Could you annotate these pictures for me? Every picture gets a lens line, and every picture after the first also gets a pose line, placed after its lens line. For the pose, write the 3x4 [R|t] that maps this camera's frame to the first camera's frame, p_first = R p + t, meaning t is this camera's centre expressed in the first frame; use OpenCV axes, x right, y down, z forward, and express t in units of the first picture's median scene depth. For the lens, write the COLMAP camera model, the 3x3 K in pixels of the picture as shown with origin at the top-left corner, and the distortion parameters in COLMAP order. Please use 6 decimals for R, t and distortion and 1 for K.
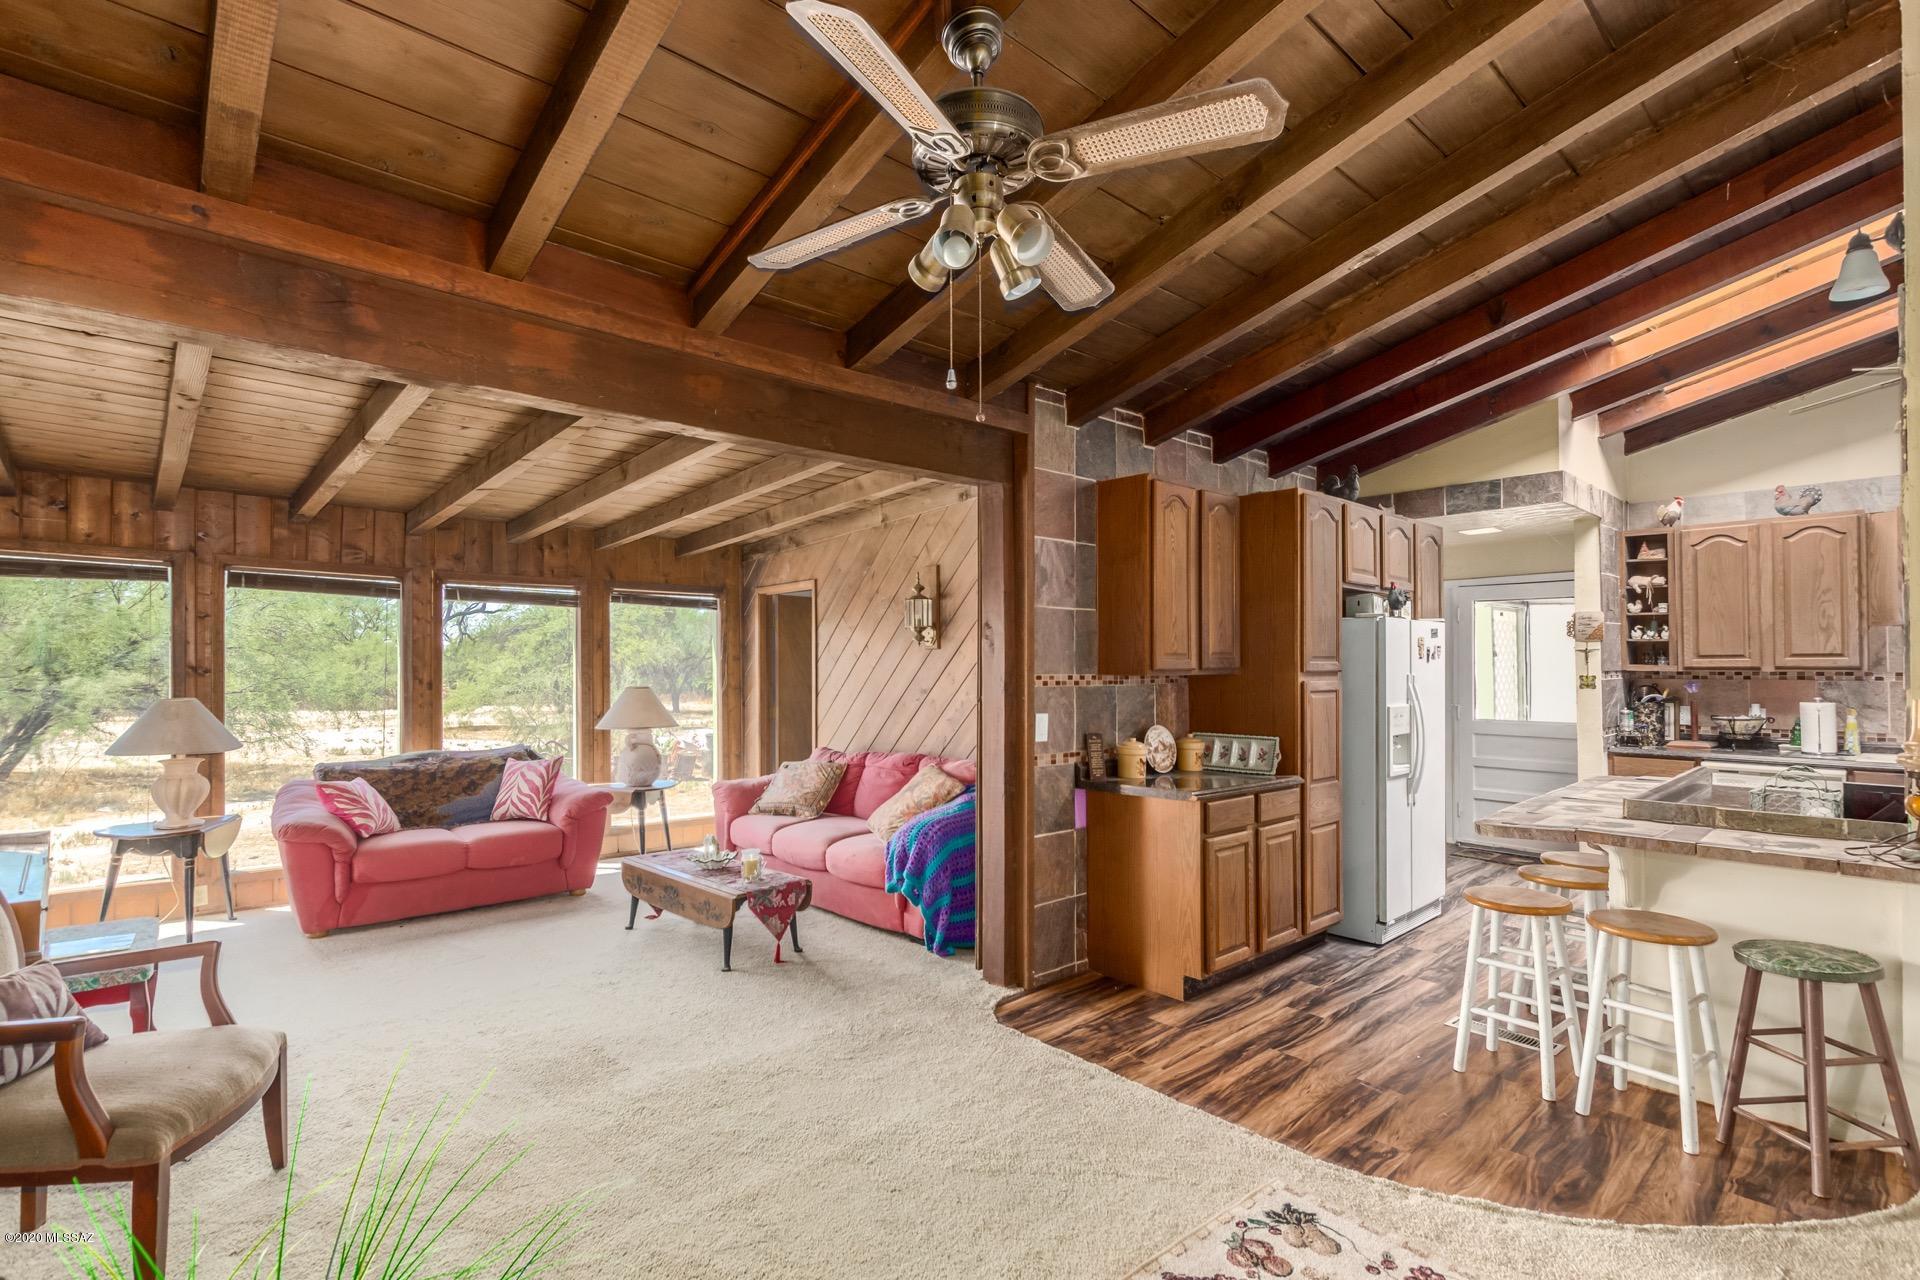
lens RADIAL K [[858.6, 0, 957.6], [0, 858.6, 656.6], [0, 0, 1]] dist [0.011157, -0.000124]
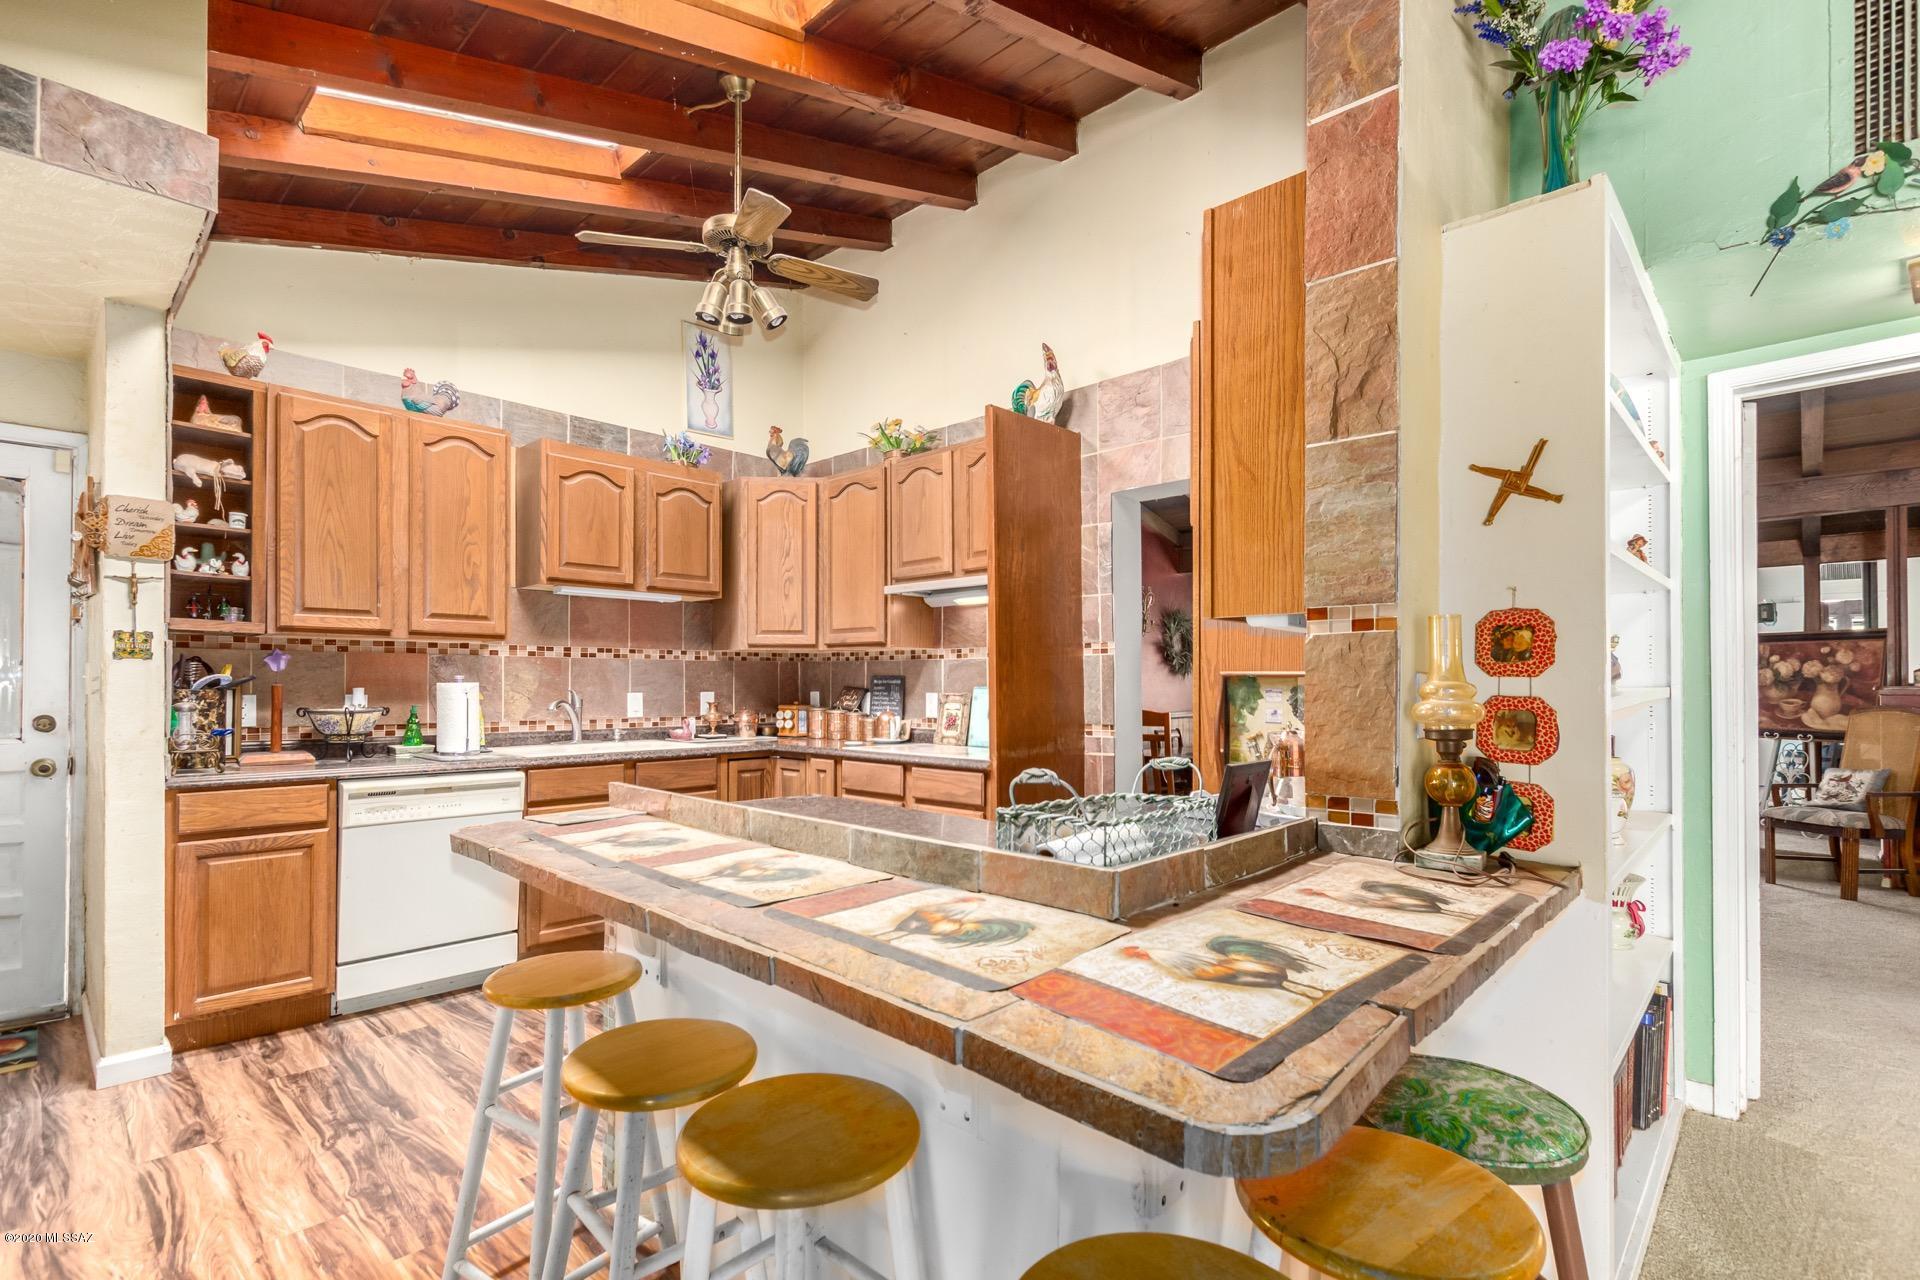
lens RADIAL K [[894.9, 0, 966.8], [0, 894.9, 668.7], [0, 0, 1]] dist [0.001606, -0.000448]
pose [[-0.092365, 0.021337, 0.995497, 0.196769], [-0.013962, 0.999644, -0.022722, 0.047899], [-0.995627, -0.015997, -0.092034, 0.594145]]
